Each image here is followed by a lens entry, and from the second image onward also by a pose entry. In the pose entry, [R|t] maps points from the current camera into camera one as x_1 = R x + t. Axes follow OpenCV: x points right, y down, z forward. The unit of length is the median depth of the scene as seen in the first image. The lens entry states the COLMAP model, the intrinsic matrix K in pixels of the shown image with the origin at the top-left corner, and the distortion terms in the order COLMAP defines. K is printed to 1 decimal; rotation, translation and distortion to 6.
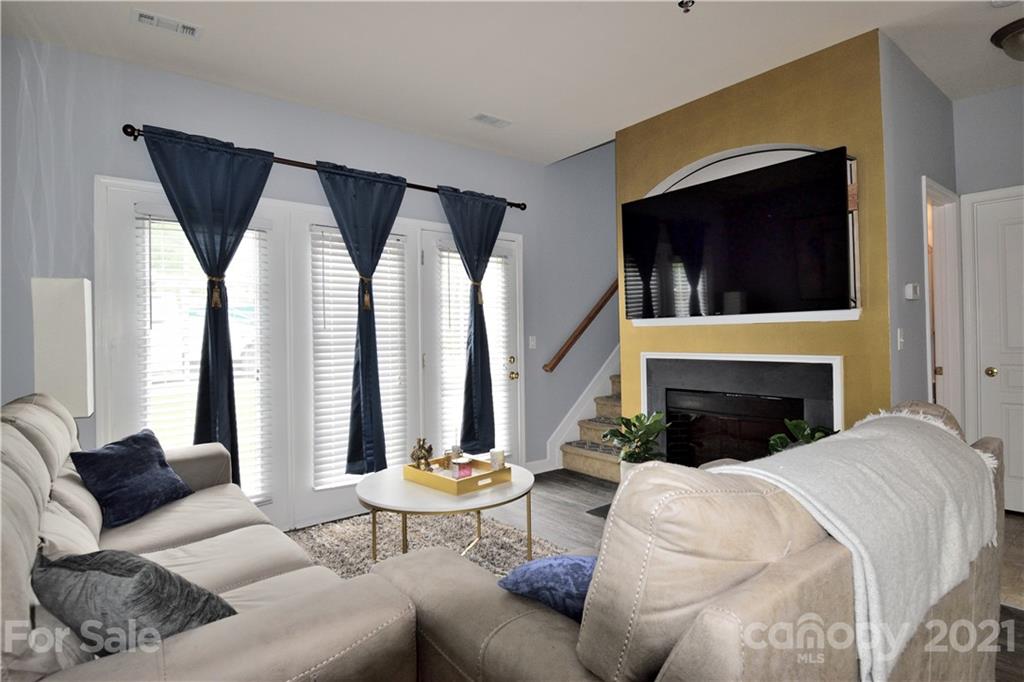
lens RADIAL K [[485.9, 0, 502.7], [0, 485.9, 336.4], [0, 0, 1]] dist [-0.018197, -0.000273]
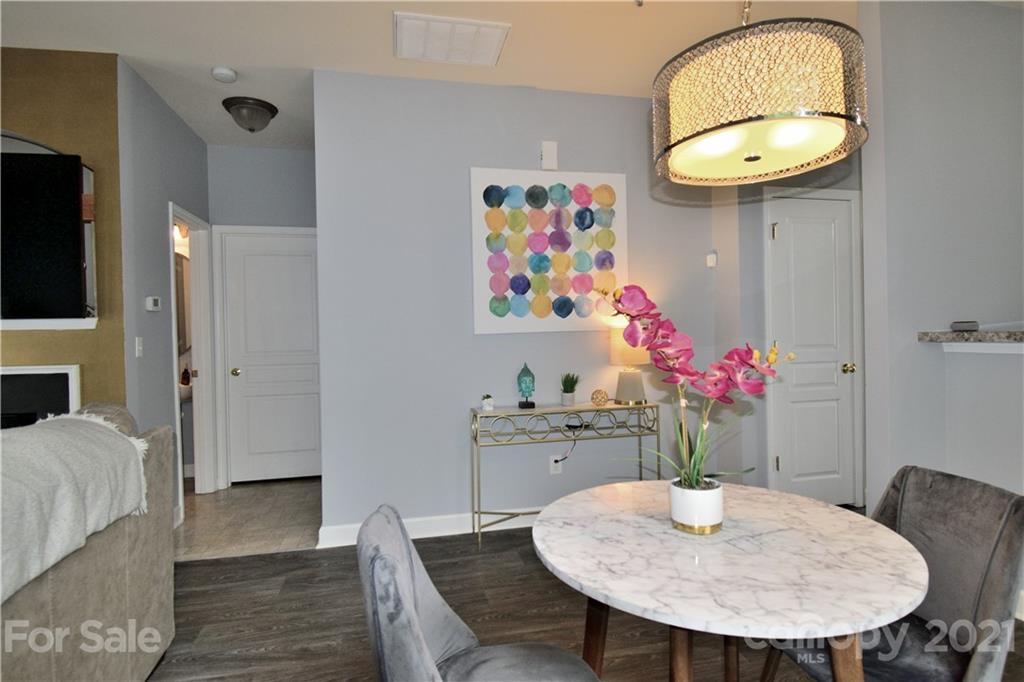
lens RADIAL K [[528.5, 0, 511.8], [0, 528.5, 335.0], [0, 0, 1]] dist [-0.000747, -0.001499]
pose [[0.444403, 0.006346, 0.895804, 0.126424], [0.010224, 0.999874, -0.012155, 0.001586], [-0.895768, 0.014561, 0.444282, -0.279788]]
